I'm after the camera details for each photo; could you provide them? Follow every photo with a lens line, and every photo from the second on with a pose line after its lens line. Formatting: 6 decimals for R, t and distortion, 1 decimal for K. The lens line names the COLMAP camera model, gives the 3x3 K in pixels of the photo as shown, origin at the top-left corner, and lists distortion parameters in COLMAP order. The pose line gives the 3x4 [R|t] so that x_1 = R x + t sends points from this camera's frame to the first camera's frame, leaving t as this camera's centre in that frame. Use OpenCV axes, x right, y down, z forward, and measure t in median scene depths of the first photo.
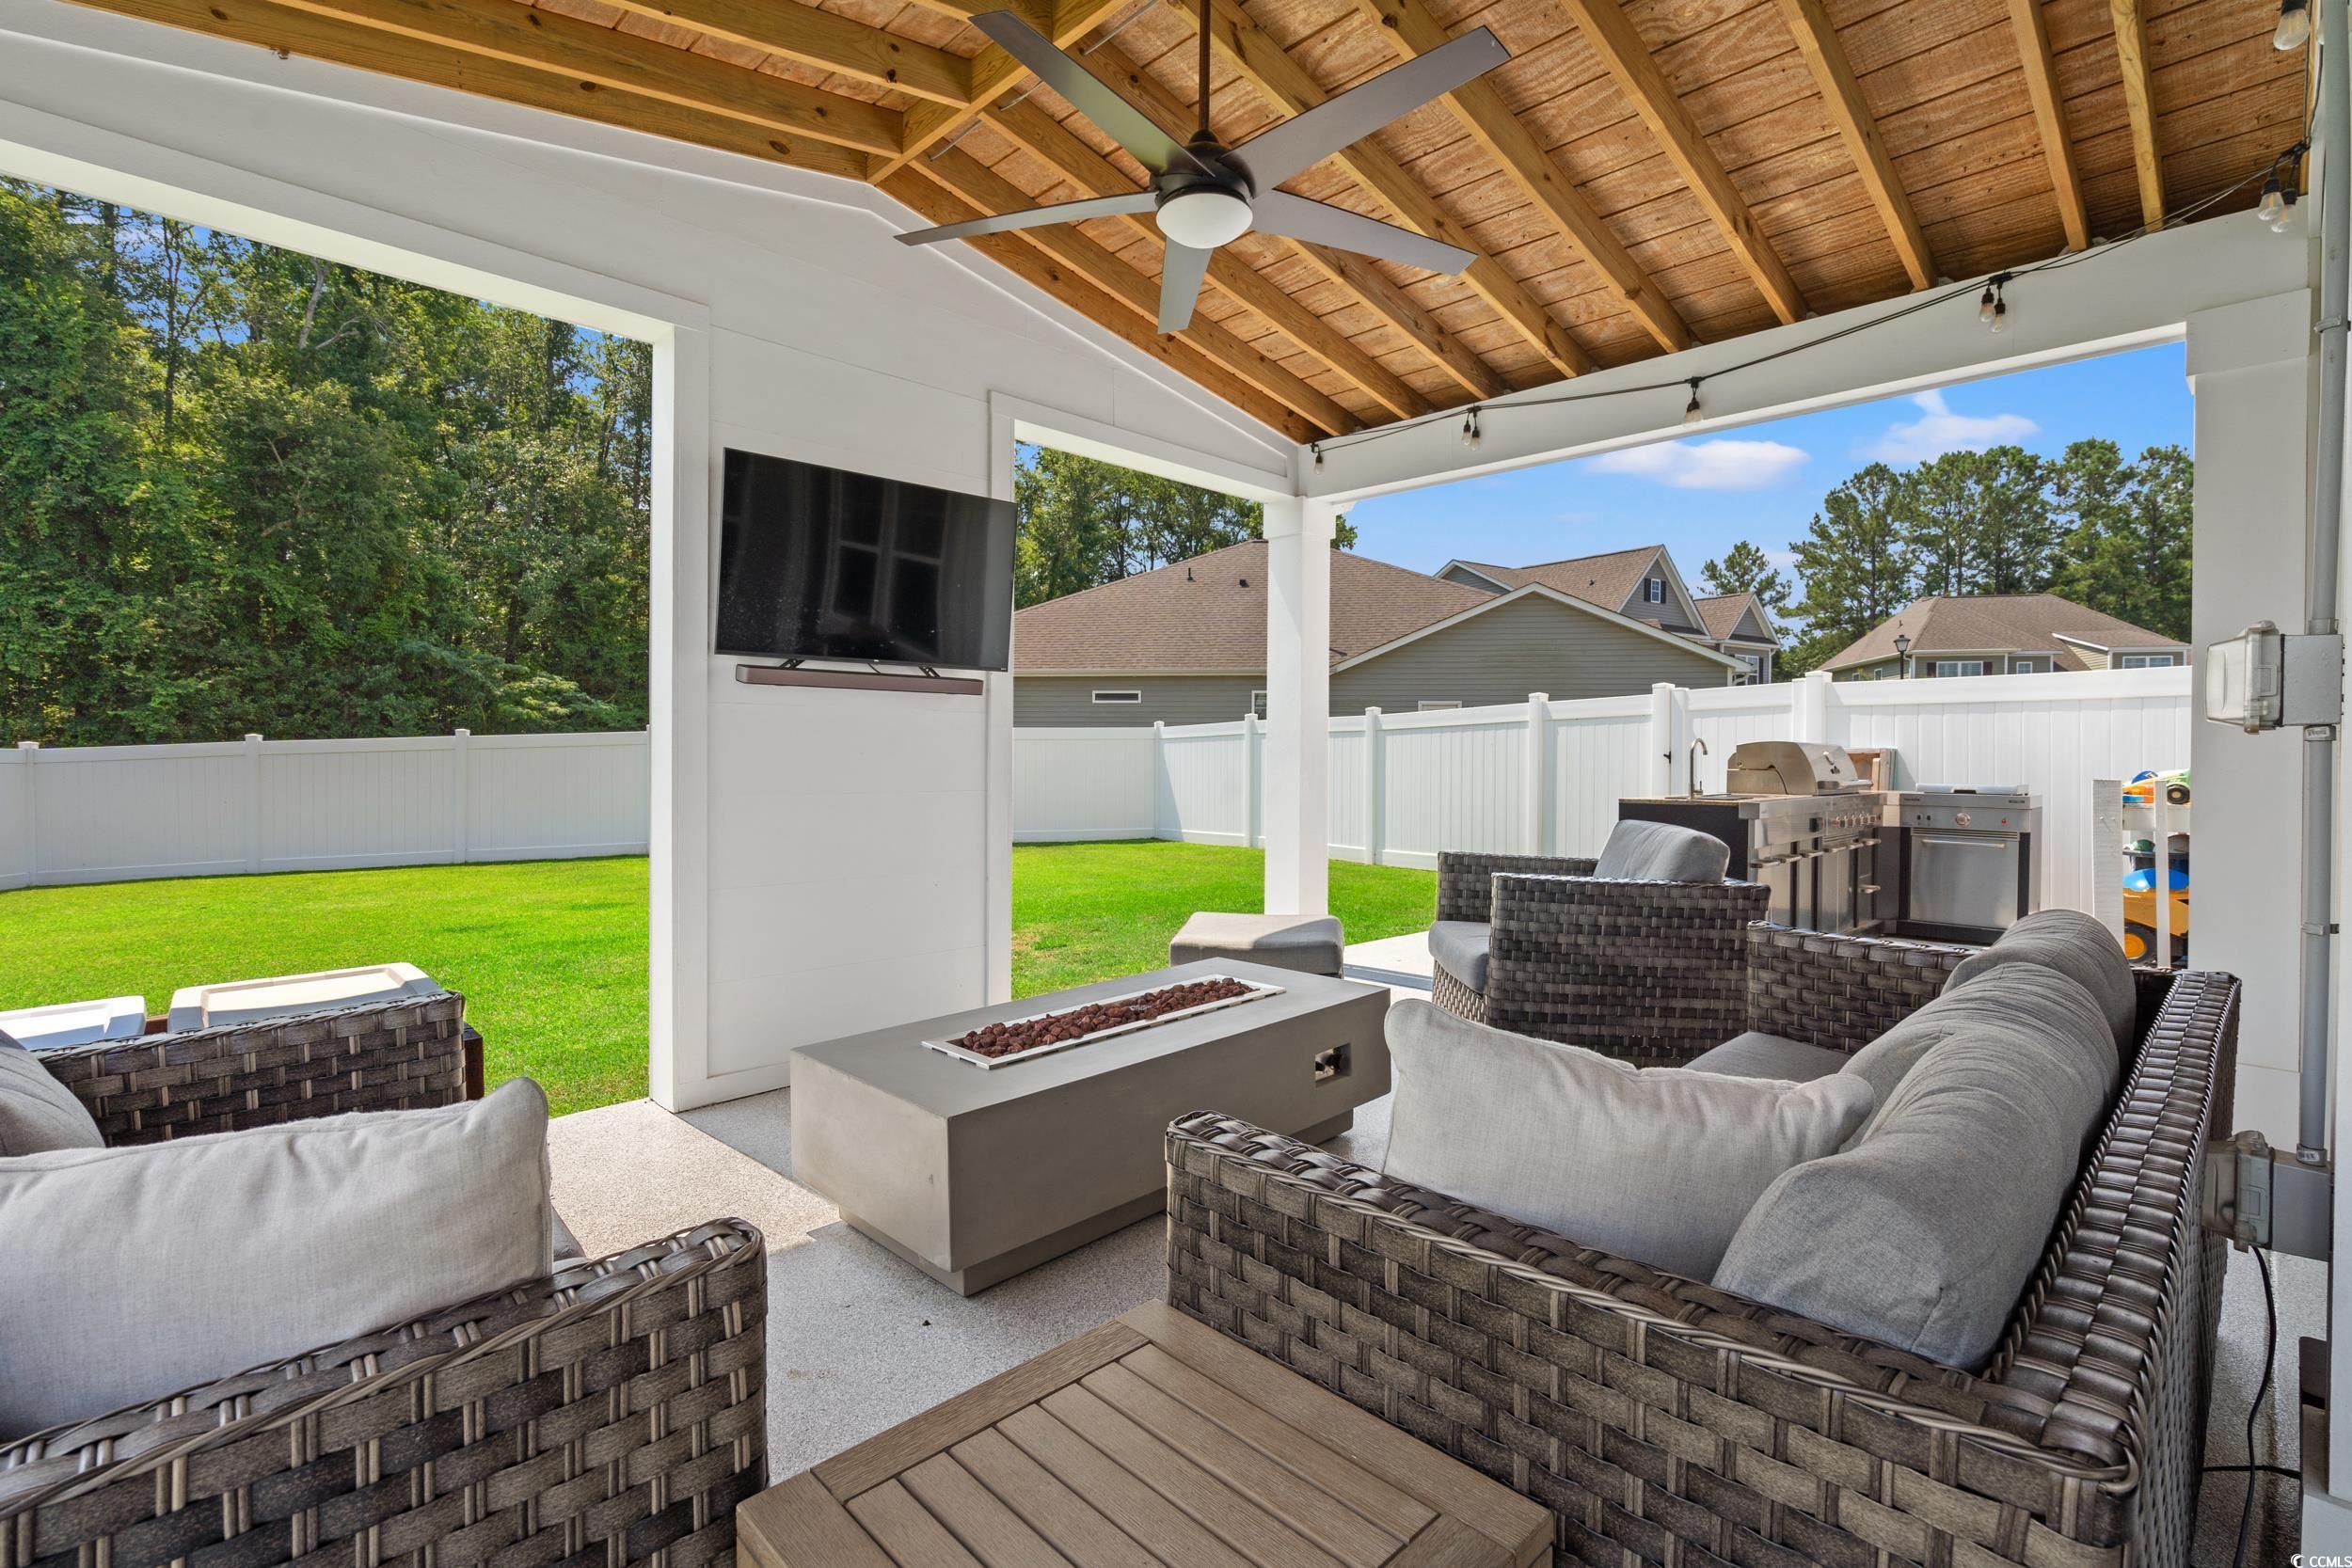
lens RADIAL K [[1073.3, 0, 1169.0], [0, 1073.3, 760.1], [0, 0, 1]] dist [-0.007798, 0.003002]
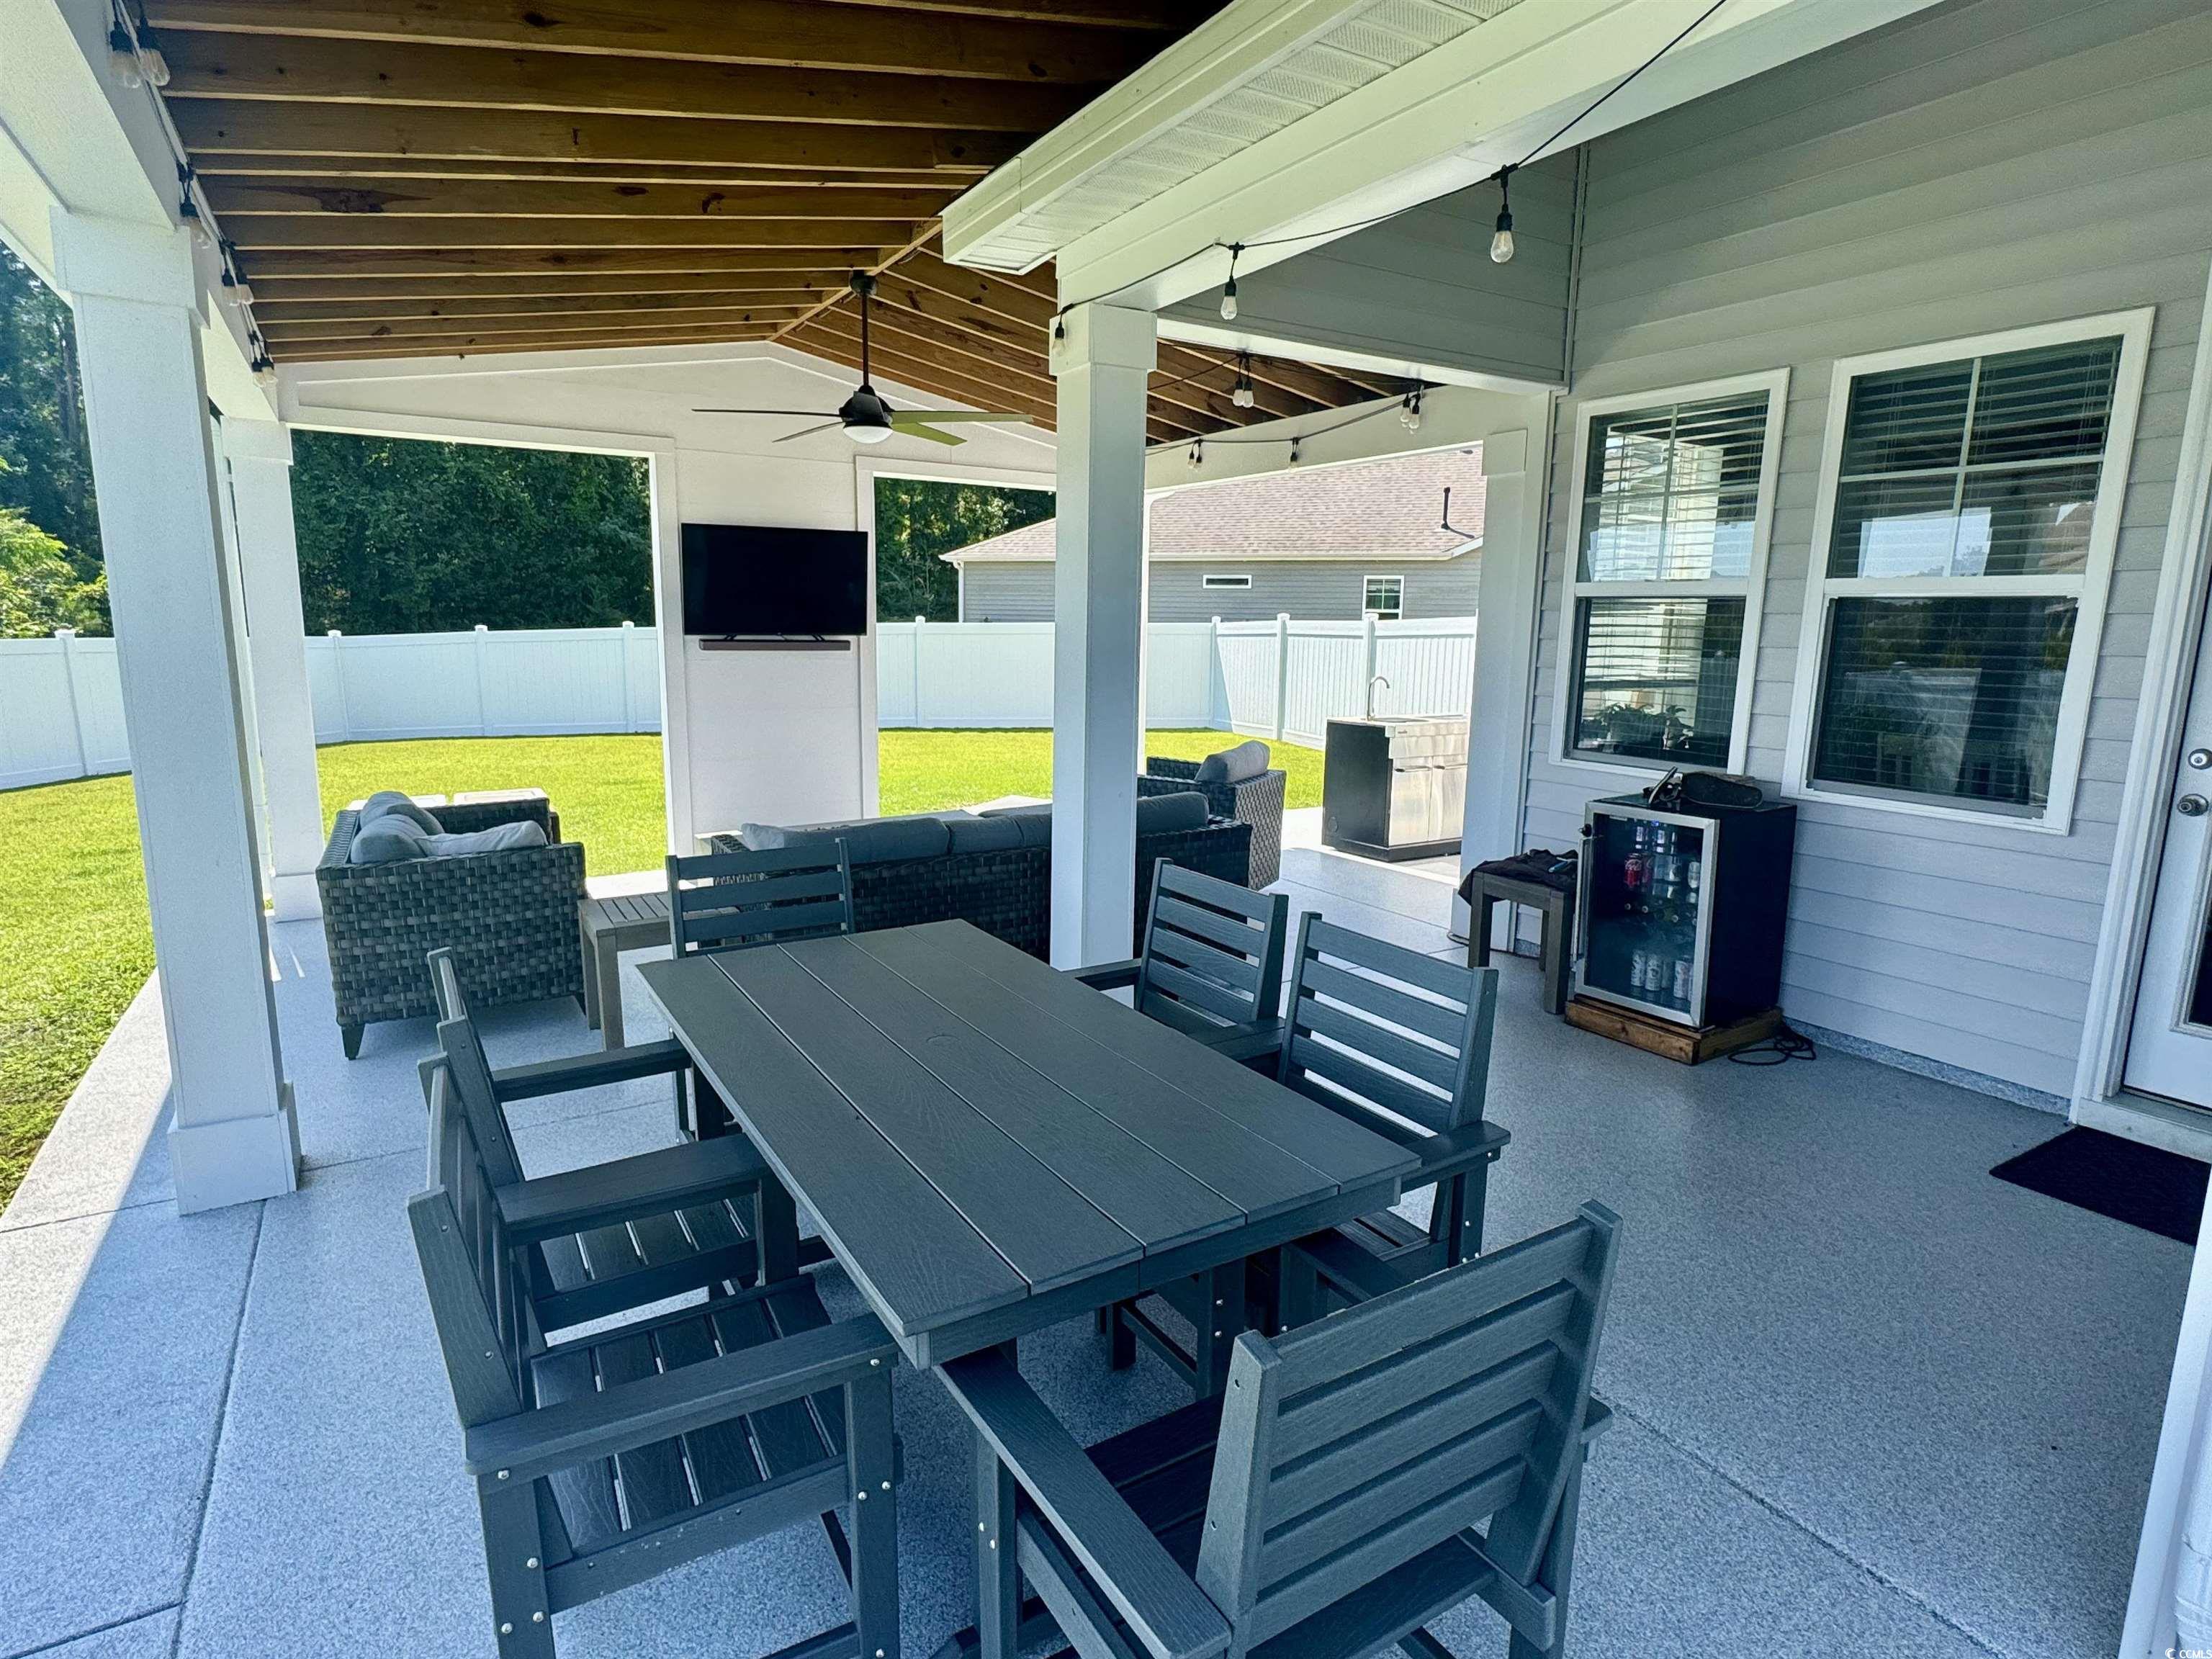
lens RADIAL K [[1170.9, 0, 1111.5], [0, 1170.9, 837.1], [0, 0, 1]] dist [-0.001068, -0.000370]
pose [[0.974624, 0.048465, -0.218537, 0.107929], [-0.009675, 0.984489, 0.175181, -0.016660], [0.223638, -0.168621, 0.959976, -0.119600]]
